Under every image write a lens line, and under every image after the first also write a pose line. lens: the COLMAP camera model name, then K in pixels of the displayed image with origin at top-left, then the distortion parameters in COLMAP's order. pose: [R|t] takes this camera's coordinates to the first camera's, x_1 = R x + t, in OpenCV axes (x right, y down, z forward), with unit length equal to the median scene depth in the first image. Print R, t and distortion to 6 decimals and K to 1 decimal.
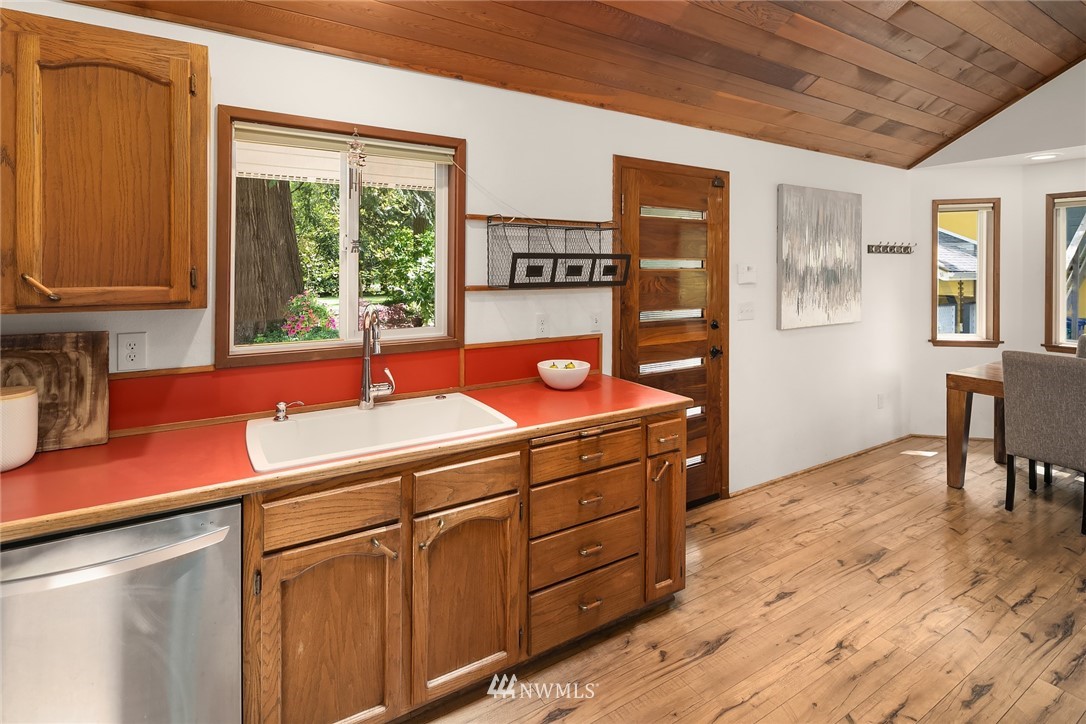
lens RADIAL K [[538.1, 0, 543.6], [0, 538.1, 268.3], [0, 0, 1]] dist [-0.001467, -0.000251]
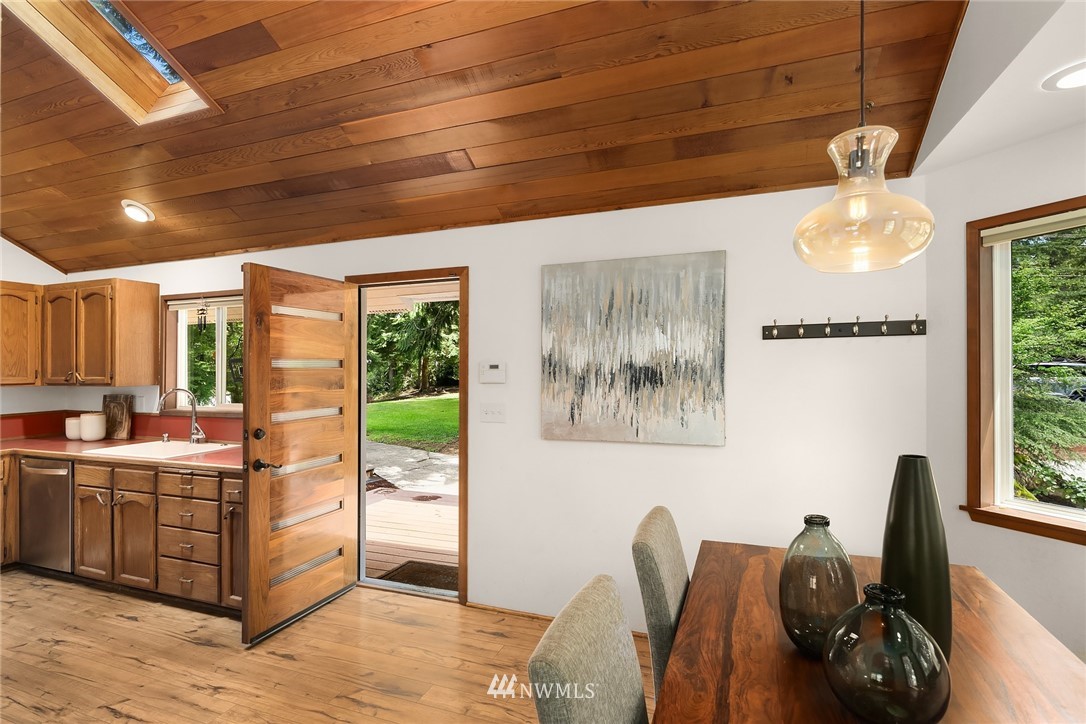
lens RADIAL K [[530.0, 0, 543.0], [0, 530.0, 362.0], [0, 0, 1]] dist [-0.002205, -0.000572]
pose [[0.603303, -0.013292, -0.797401, 1.454601], [0.008589, 0.999911, -0.010170, 0.003168], [0.797466, -0.000713, 0.603364, 0.659431]]
